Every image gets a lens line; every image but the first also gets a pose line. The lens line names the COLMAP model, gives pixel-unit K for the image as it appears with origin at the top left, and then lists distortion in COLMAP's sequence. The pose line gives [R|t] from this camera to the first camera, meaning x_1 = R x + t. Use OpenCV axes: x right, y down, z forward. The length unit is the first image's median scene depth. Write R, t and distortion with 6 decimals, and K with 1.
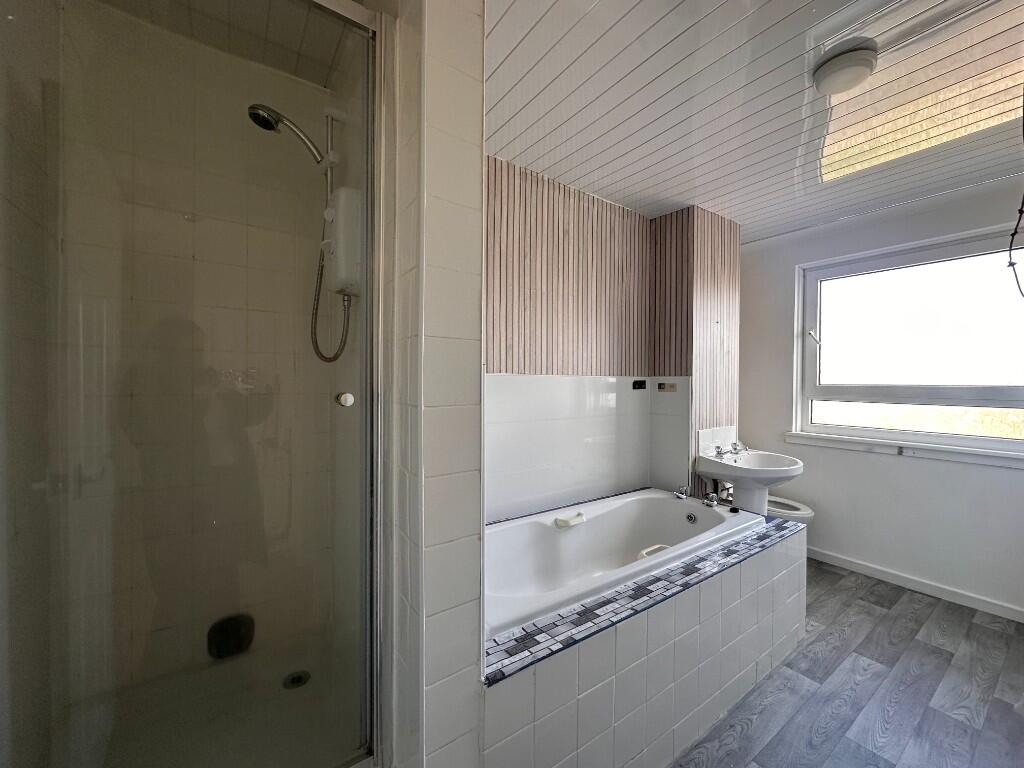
lens RADIAL K [[406.5, 0, 510.9], [0, 406.5, 382.0], [0, 0, 1]] dist [-0.000379, -0.000033]
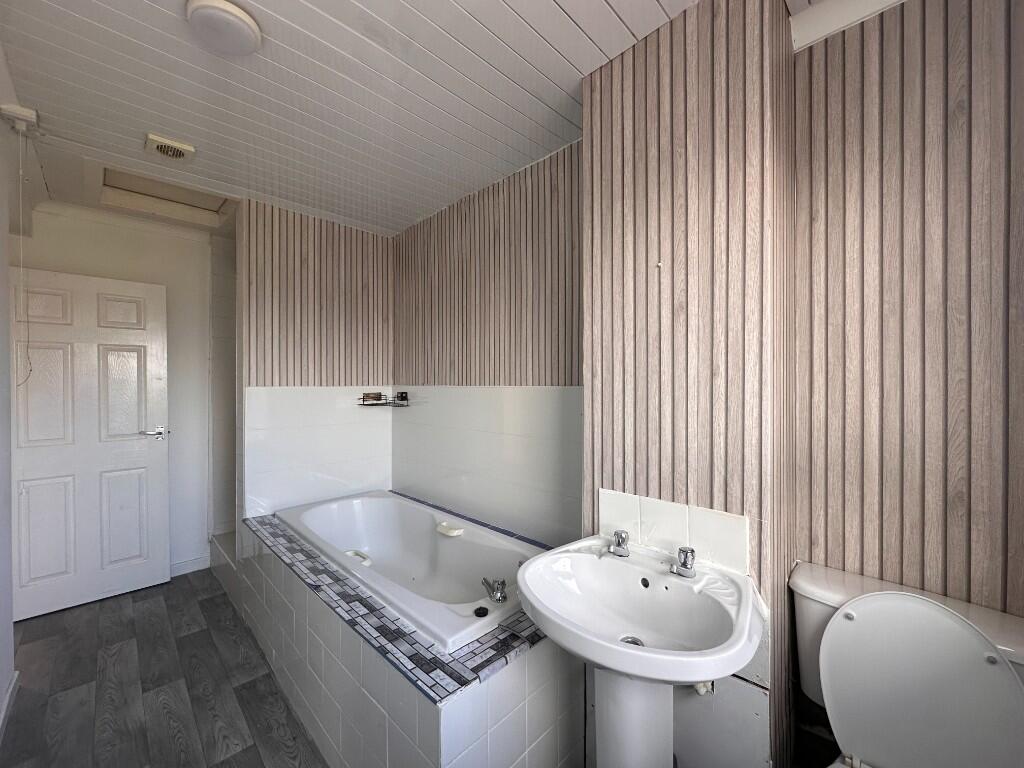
lens RADIAL K [[406.5, 0, 512.6], [0, 406.5, 388.3], [0, 0, 1]] dist [-0.000379, -0.000033]
pose [[0.184329, -0.006284, -0.982844, 1.105361], [-0.003232, 0.999970, -0.007000, -0.005959], [0.982859, 0.004467, 0.184304, 0.908664]]
